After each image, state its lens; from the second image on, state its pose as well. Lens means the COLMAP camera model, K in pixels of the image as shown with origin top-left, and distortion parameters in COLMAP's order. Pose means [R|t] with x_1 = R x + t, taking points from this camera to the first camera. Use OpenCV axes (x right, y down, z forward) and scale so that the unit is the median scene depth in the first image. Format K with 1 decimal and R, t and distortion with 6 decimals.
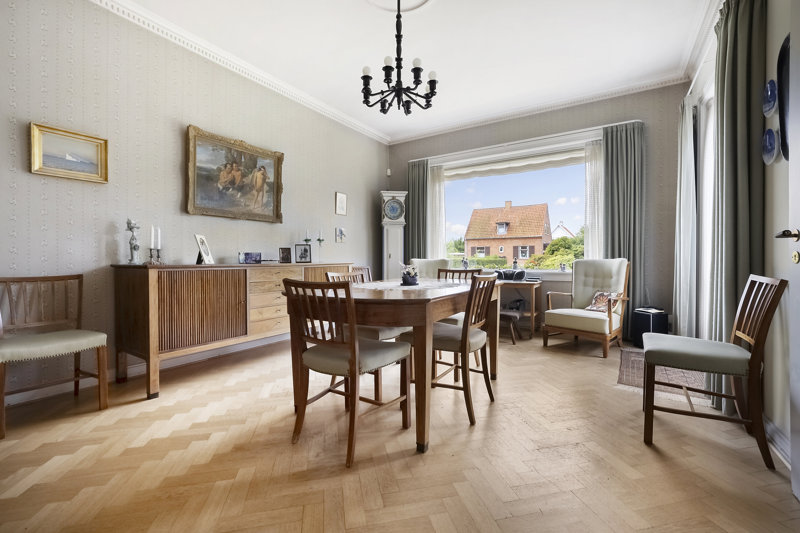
lens RADIAL K [[345.3, 0, 400.0], [0, 345.3, 266.5], [0, 0, 1]] dist [-0.001210, -0.000157]
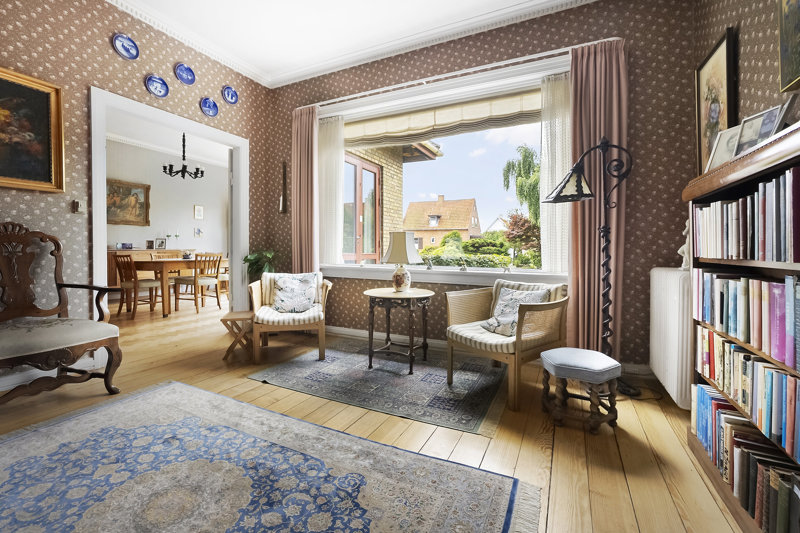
lens RADIAL K [[348.2, 0, 393.4], [0, 348.2, 253.5], [0, 0, 1]] dist [-0.028372, 0.014036]
pose [[0.994877, 0.005547, 0.100939, 0.674864], [-0.004751, 0.999956, -0.008122, 0.017981], [-0.100980, 0.007600, 0.994859, -0.797554]]
